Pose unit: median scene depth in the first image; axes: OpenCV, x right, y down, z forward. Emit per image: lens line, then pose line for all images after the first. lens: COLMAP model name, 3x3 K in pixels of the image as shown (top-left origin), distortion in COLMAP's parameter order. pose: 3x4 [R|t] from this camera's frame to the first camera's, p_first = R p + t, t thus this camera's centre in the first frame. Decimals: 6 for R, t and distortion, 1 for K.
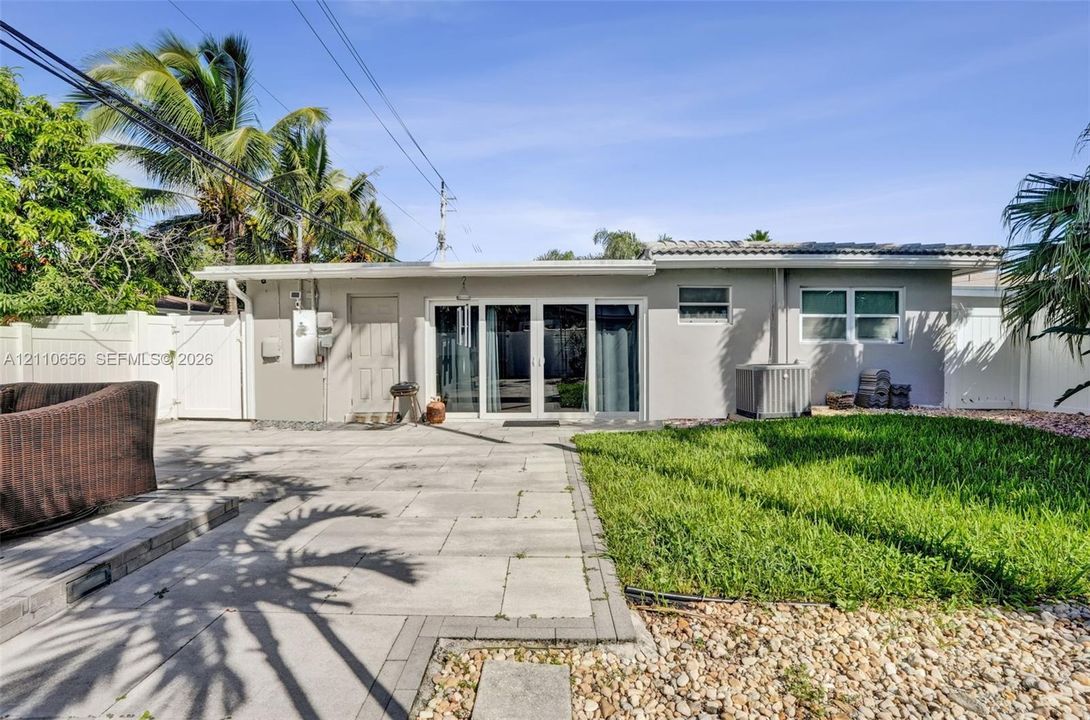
lens RADIAL K [[518.7, 0, 545.0], [0, 518.7, 360.0], [0, 0, 1]] dist [-0.054287, 0.021119]
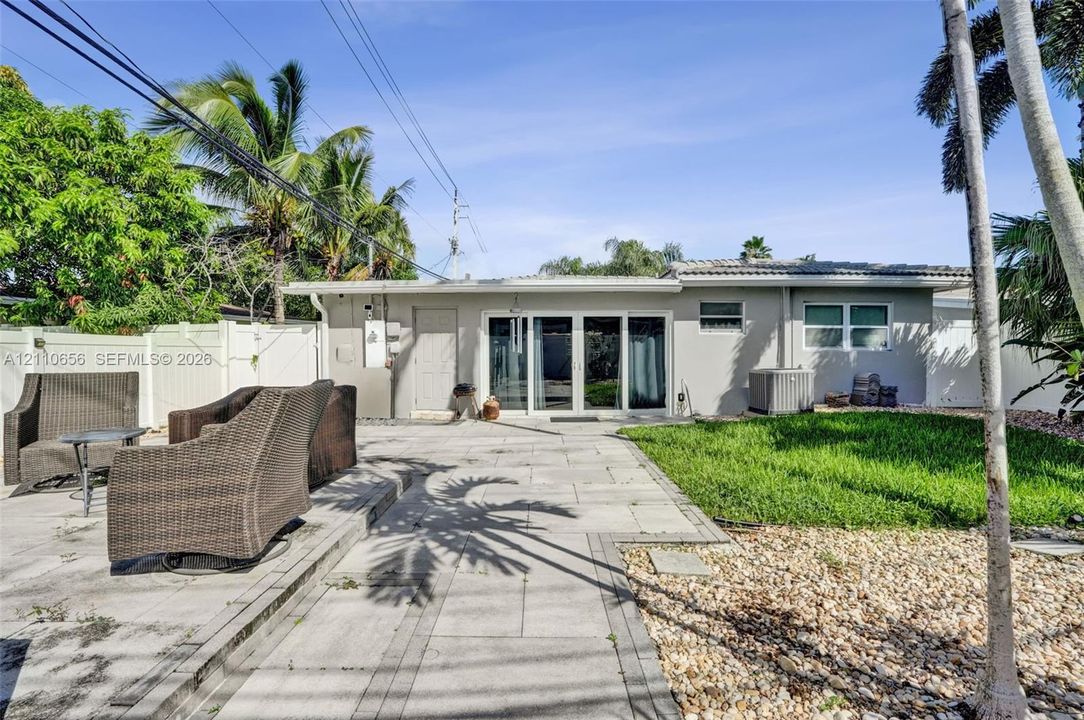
lens RADIAL K [[528.2, 0, 541.5], [0, 528.2, 355.6], [0, 0, 1]] dist [-0.051865, 0.021659]
pose [[0.999851, 0.002217, 0.017096, -0.120155], [-0.002126, 0.999983, -0.005353, -0.013702], [-0.017107, 0.005316, 0.999840, -0.180280]]
